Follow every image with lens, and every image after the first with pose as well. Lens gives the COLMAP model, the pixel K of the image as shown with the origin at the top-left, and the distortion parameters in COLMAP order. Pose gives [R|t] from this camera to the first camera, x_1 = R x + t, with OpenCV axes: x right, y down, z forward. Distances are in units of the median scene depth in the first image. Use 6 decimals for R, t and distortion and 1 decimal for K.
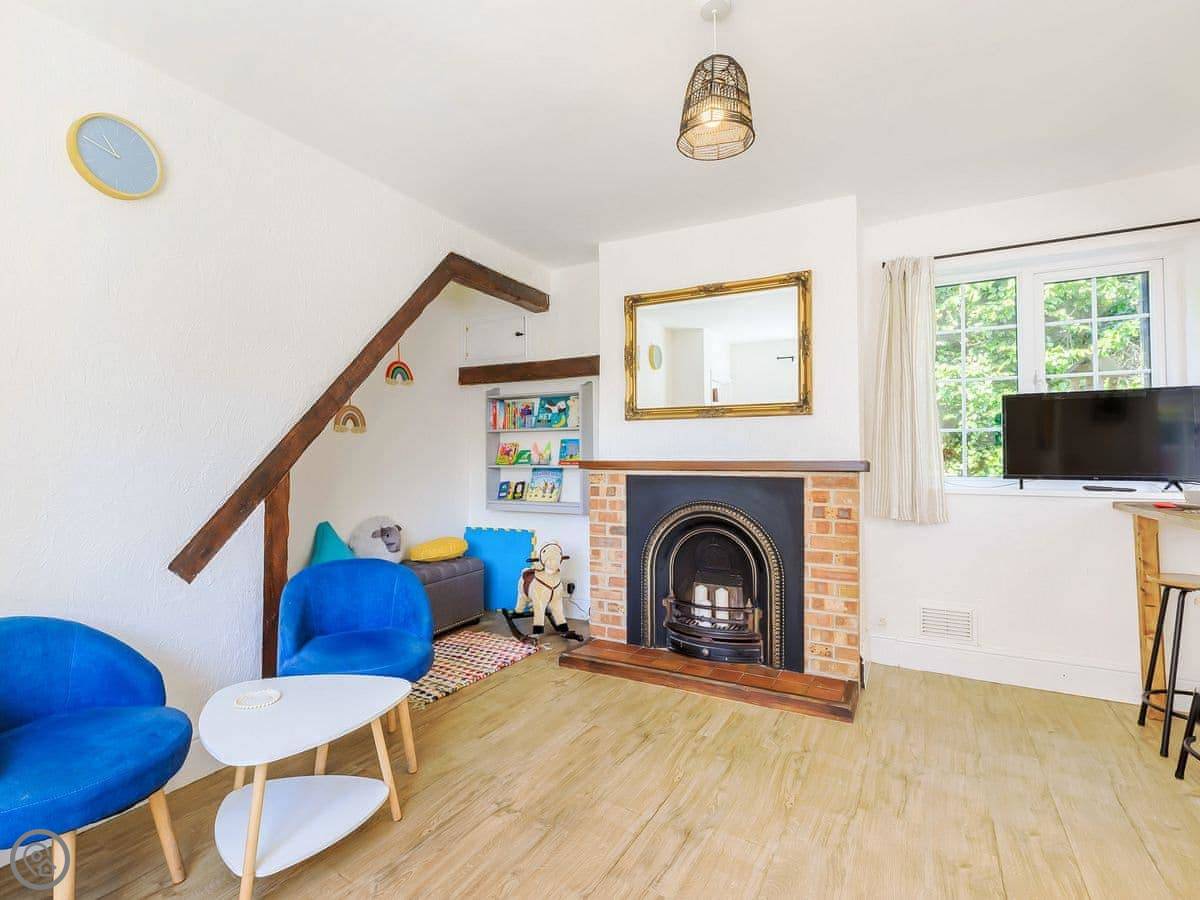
lens RADIAL K [[606.2, 0, 579.6], [0, 606.2, 442.6], [0, 0, 1]] dist [-0.001025, 0.001730]
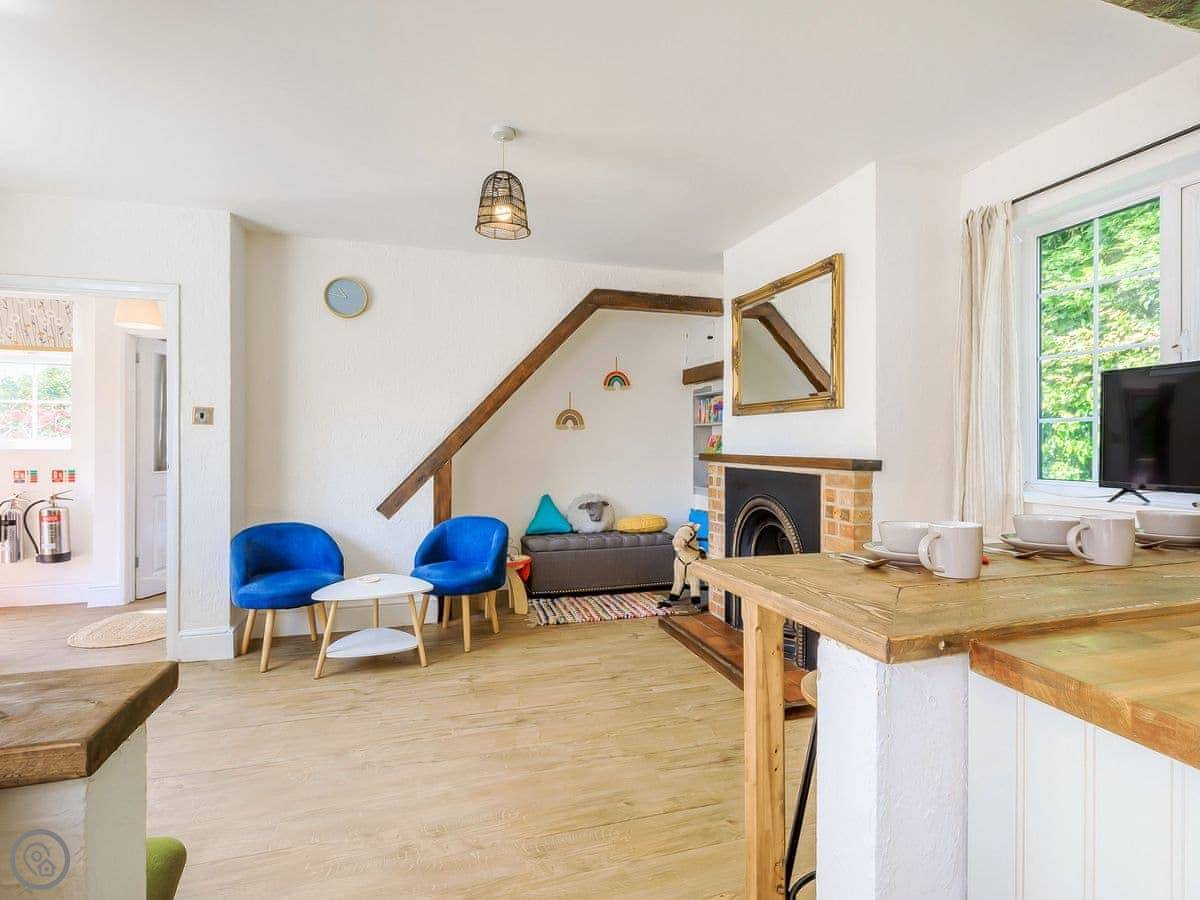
lens RADIAL K [[636.7, 0, 633.1], [0, 636.7, 440.3], [0, 0, 1]] dist [-0.002652, 0.000550]
pose [[0.744485, 0.000803, -0.667639, 0.777821], [0.013740, 0.999769, 0.016524, -0.016614], [0.667498, -0.021475, 0.744302, 0.050275]]
